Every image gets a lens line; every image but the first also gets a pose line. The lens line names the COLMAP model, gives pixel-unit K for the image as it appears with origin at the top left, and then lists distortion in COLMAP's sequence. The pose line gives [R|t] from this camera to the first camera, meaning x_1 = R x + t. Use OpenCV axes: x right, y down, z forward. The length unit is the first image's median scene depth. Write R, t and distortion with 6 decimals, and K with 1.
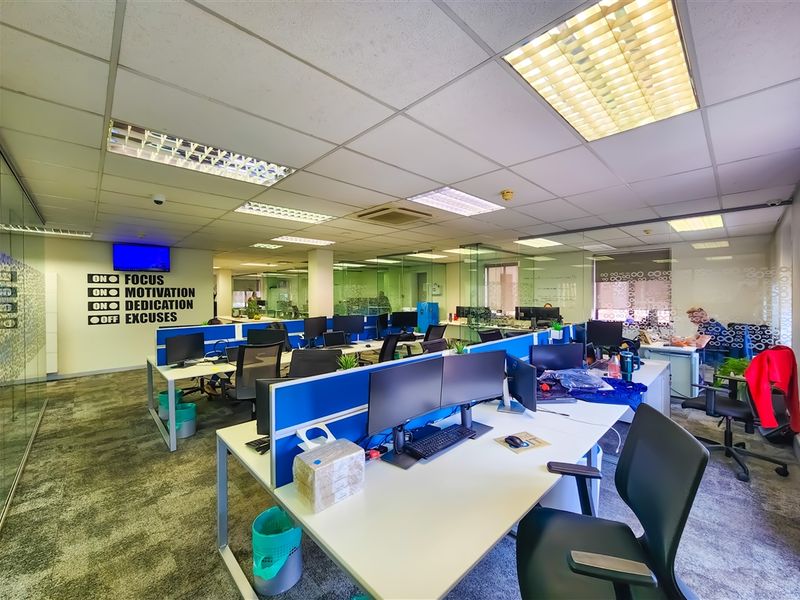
lens RADIAL K [[328.3, 0, 400.0], [0, 328.3, 300.0], [0, 0, 1]] dist [-0.005557, -0.000400]
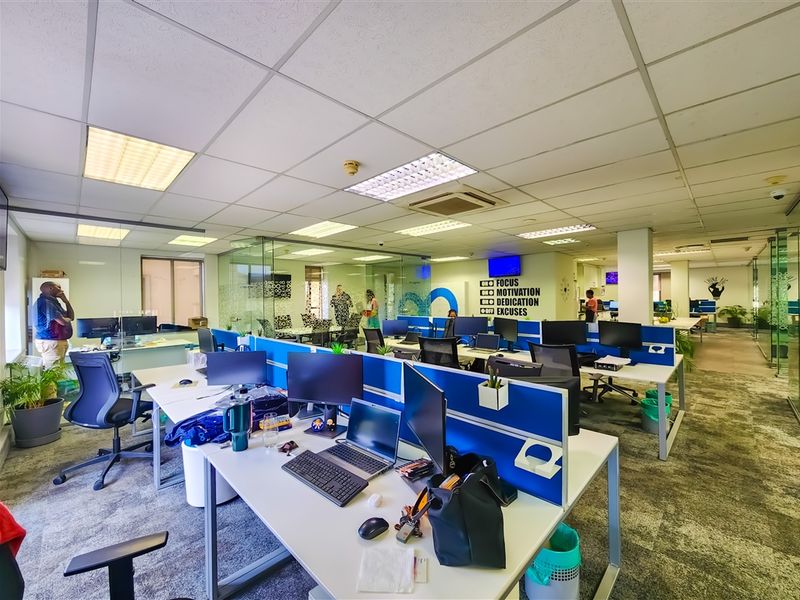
lens RADIAL K [[328.3, 0, 400.0], [0, 328.3, 300.0], [0, 0, 1]] dist [-0.005557, -0.000400]
pose [[0.017272, 0.014136, -0.999751, 0.558117], [-0.002126, 0.999898, 0.014101, -0.010001], [0.999849, 0.001882, 0.017301, 0.556554]]
